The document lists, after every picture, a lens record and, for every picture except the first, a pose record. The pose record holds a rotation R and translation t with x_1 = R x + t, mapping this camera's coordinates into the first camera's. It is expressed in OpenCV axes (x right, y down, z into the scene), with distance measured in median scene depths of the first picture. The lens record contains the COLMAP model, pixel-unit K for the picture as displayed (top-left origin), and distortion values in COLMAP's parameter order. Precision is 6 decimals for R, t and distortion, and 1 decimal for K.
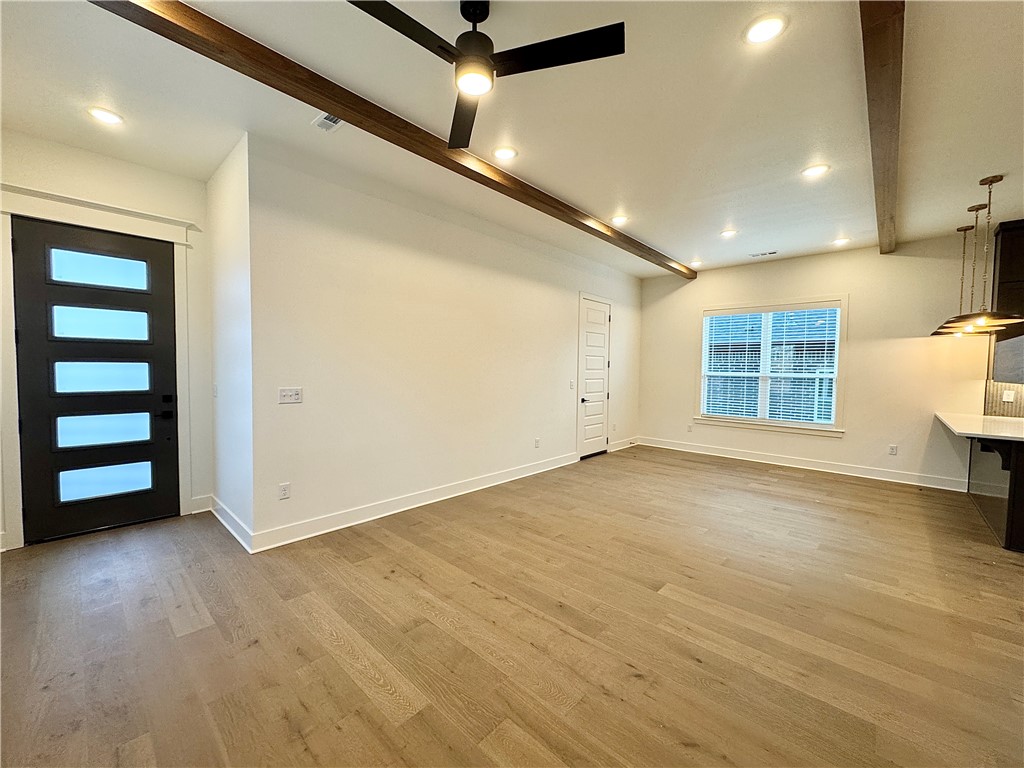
lens RADIAL K [[411.4, 0, 513.8], [0, 411.4, 383.3], [0, 0, 1]] dist [-0.006095, 0.002002]
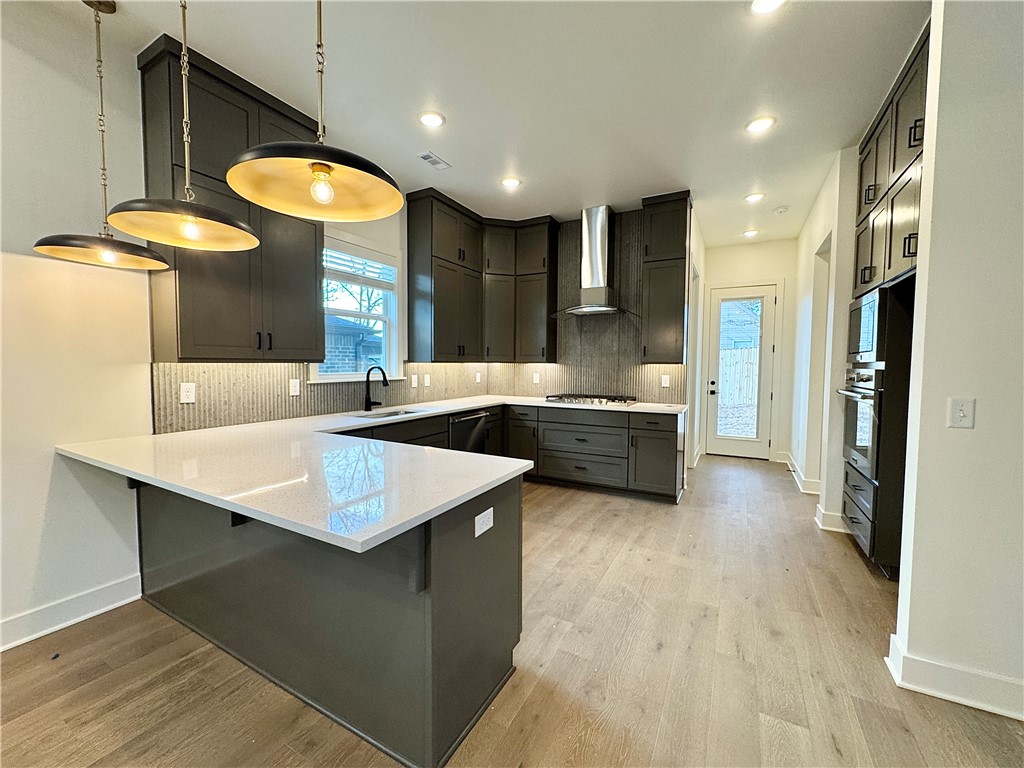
lens RADIAL K [[411.4, 0, 513.6], [0, 411.4, 383.5], [0, 0, 1]] dist [-0.006095, 0.002002]
pose [[-0.238599, -0.061719, 0.969155, 0.616710], [0.028114, 0.997121, 0.070422, -0.008000], [-0.970711, 0.044050, -0.236177, 0.756788]]
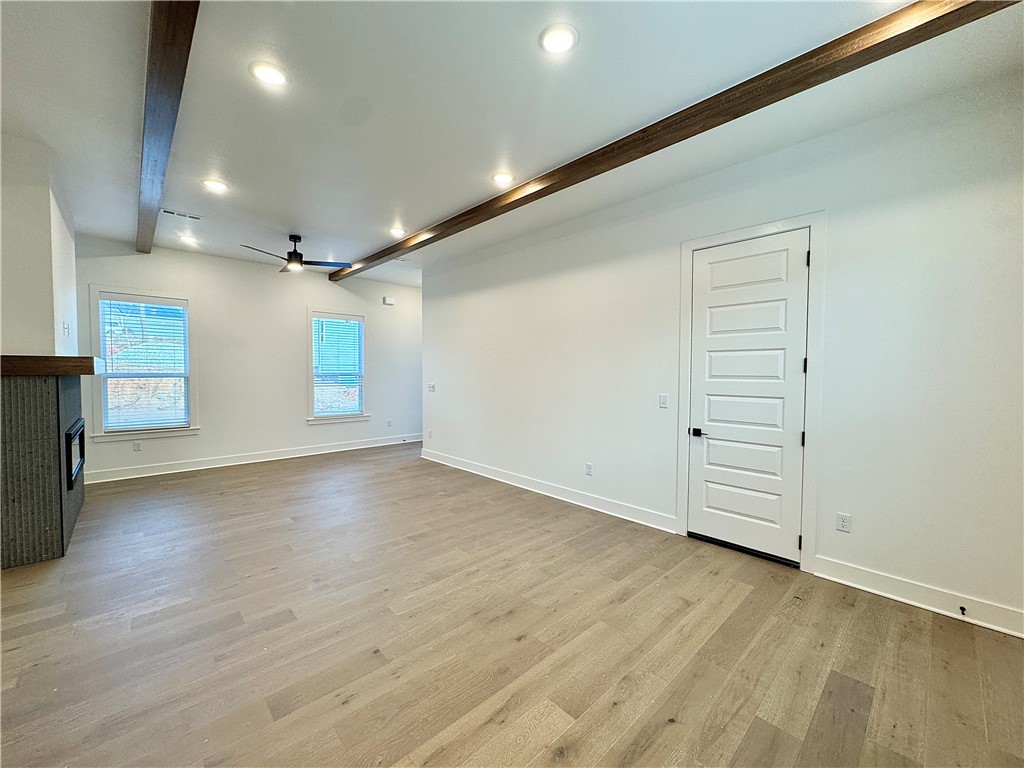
lens RADIAL K [[411.4, 0, 514.5], [0, 411.4, 384.6], [0, 0, 1]] dist [-0.006095, 0.002002]
pose [[-0.072652, 0.019447, -0.997168, 1.071038], [-0.045424, 0.998708, 0.022787, -0.036293], [0.996322, 0.046951, -0.071675, 1.139834]]
